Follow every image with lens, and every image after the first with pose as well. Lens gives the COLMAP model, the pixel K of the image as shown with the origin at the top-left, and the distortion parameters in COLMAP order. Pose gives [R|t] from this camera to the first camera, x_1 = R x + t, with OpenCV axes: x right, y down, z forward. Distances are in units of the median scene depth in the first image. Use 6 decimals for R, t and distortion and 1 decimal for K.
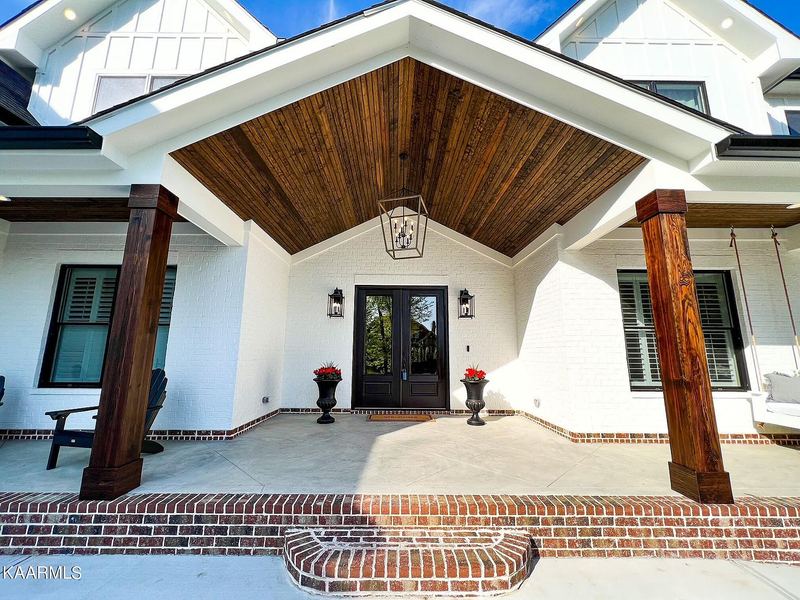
lens RADIAL K [[324.7, 0, 398.4], [0, 324.7, 299.4], [0, 0, 1]] dist [0.002683, 0.000117]
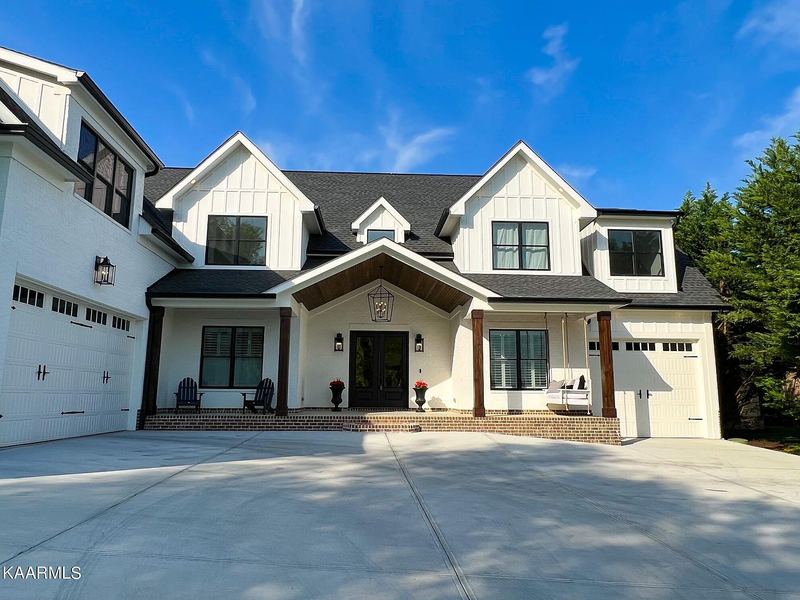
lens RADIAL K [[559.2, 0, 400.3], [0, 559.2, 299.0], [0, 0, 1]] dist [-0.011865, -0.004305]
pose [[0.998794, 0.007239, 0.048555, -0.023778], [-0.007121, 0.999971, -0.002617, -0.206987], [-0.048572, 0.002268, 0.998817, -1.850111]]
